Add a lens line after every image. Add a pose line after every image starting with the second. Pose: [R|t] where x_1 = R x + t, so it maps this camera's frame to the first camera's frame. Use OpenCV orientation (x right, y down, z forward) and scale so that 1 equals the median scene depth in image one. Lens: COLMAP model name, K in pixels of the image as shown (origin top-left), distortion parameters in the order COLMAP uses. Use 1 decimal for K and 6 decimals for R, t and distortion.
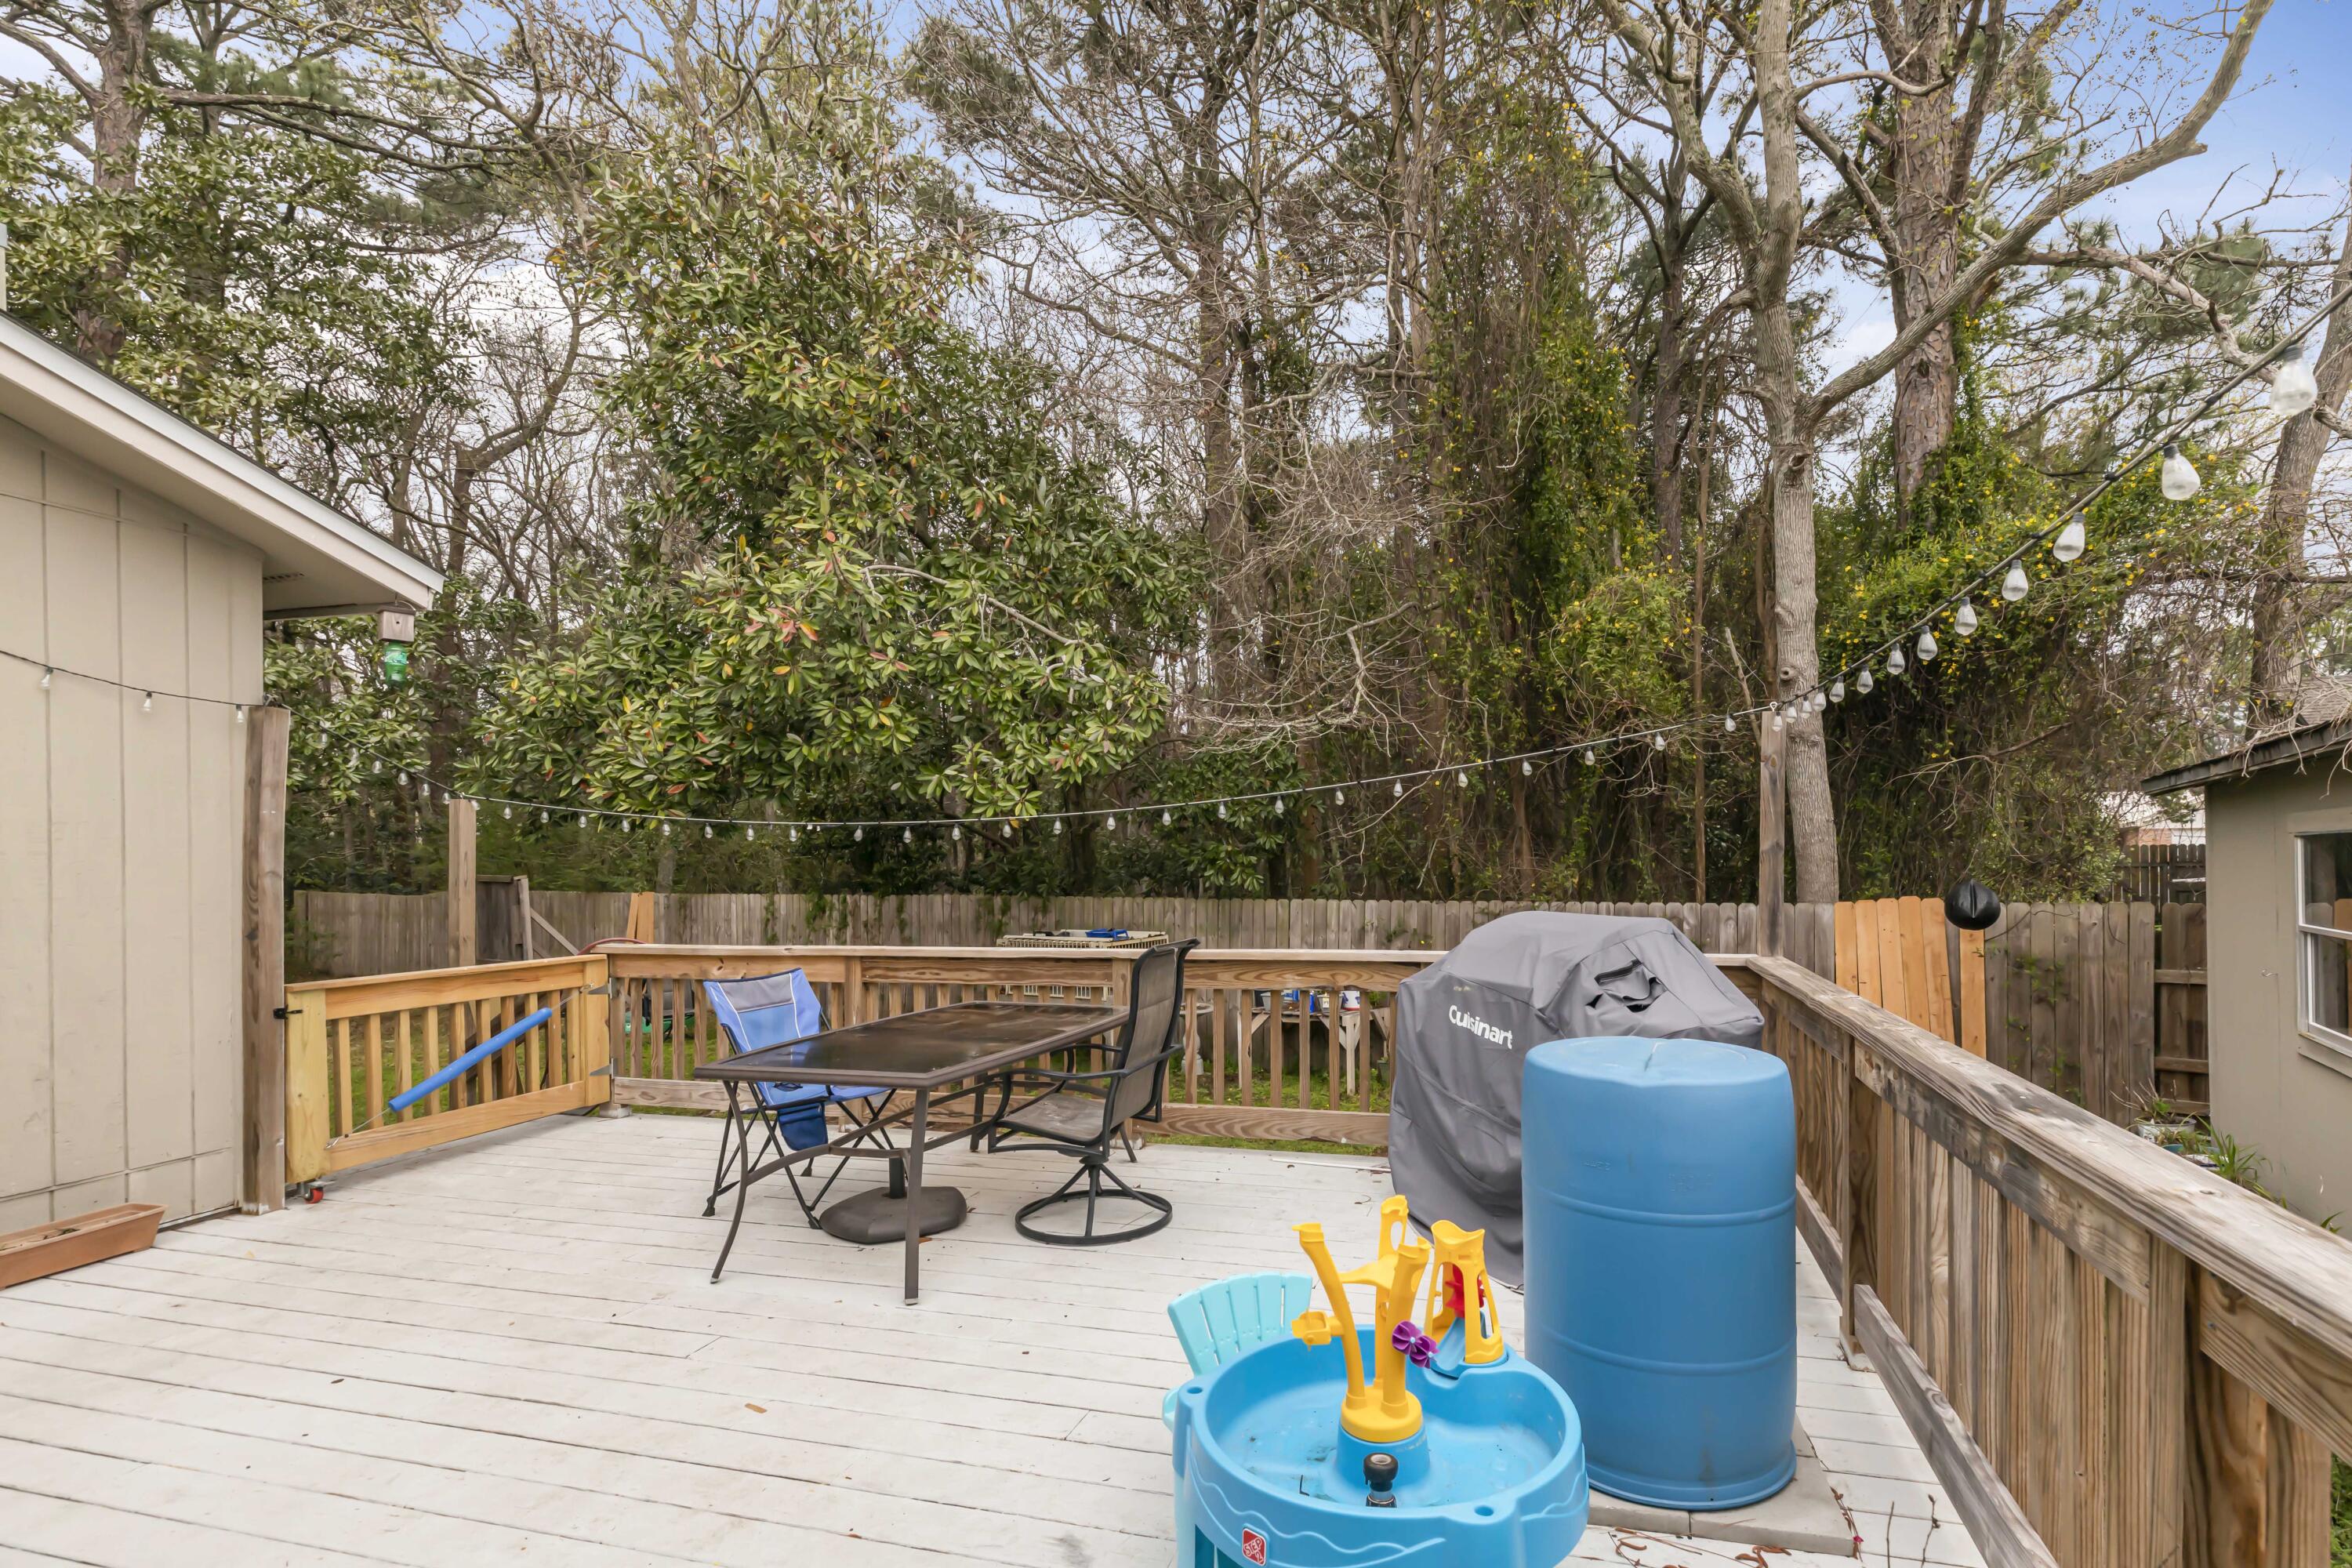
lens RADIAL K [[1061.6, 0, 1258.1], [0, 1061.6, 850.3], [0, 0, 1]] dist [0.006236, 0.000534]
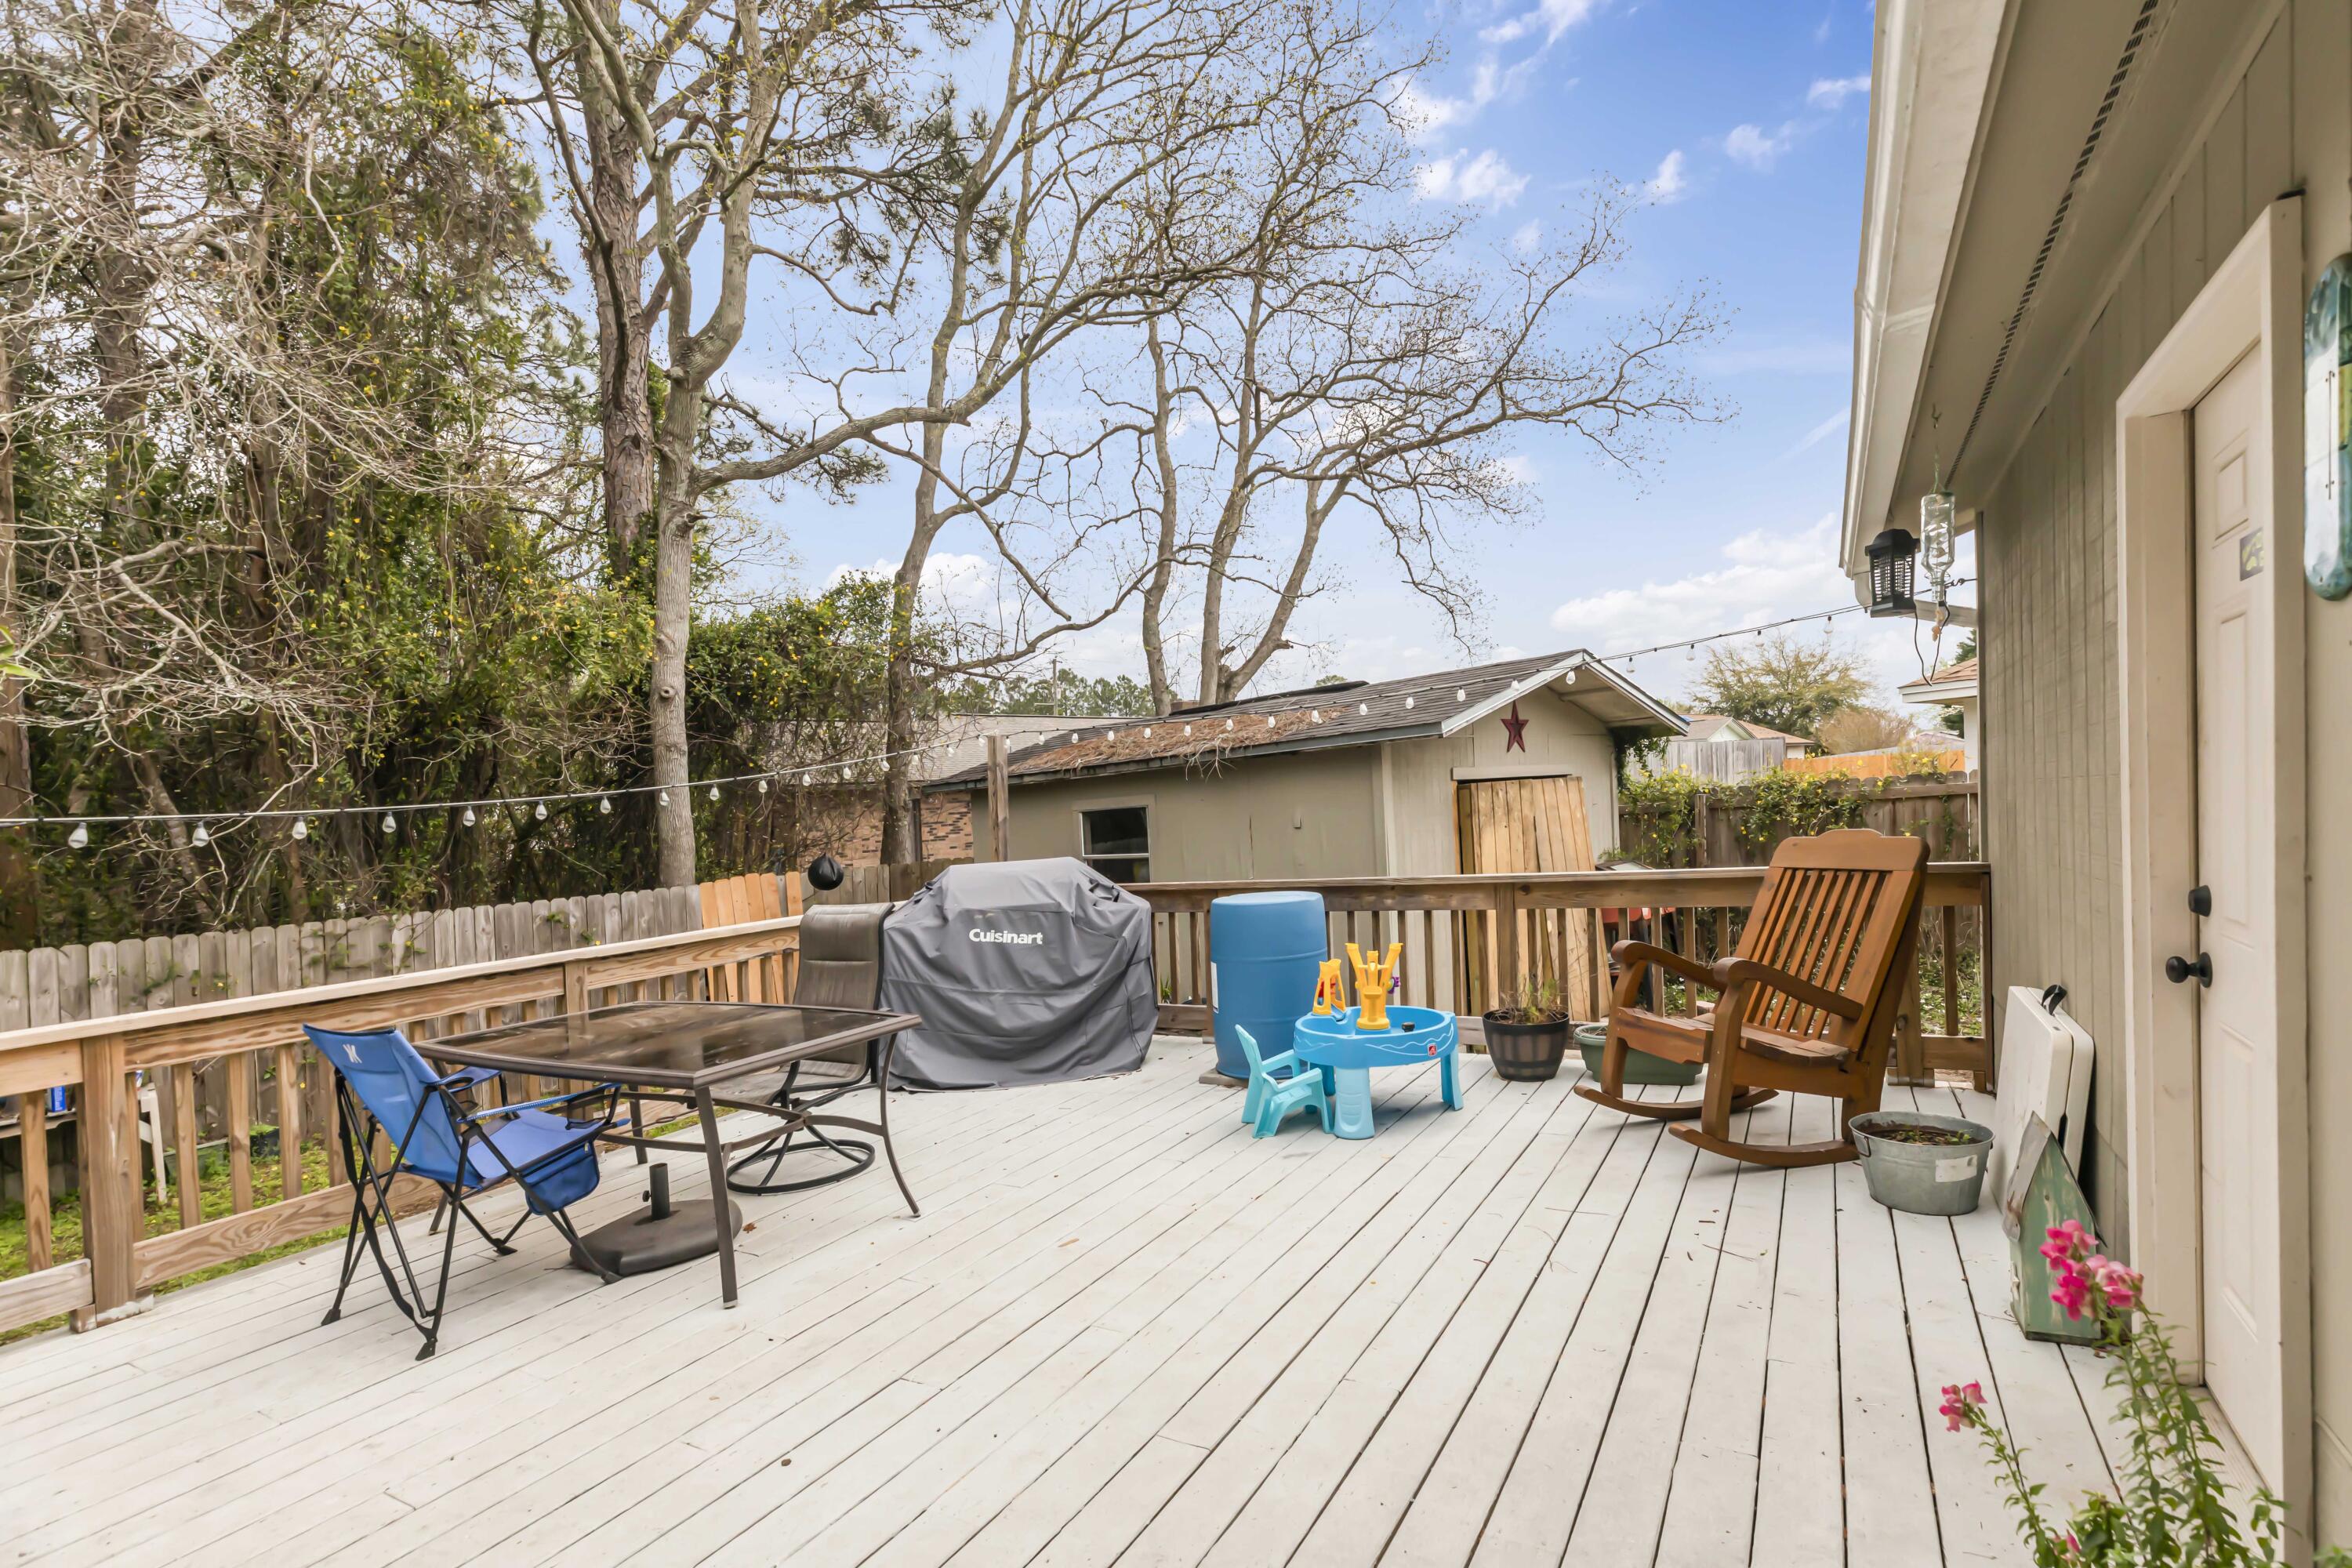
lens RADIAL K [[1061.6, 0, 1149.7], [0, 1061.6, 853.1], [0, 0, 1]] dist [0.006236, 0.000534]
pose [[0.307698, -0.045515, 0.950395, -0.705004], [0.056342, 0.997974, 0.029552, 0.009497], [-0.949814, 0.044454, 0.309639, 0.210962]]
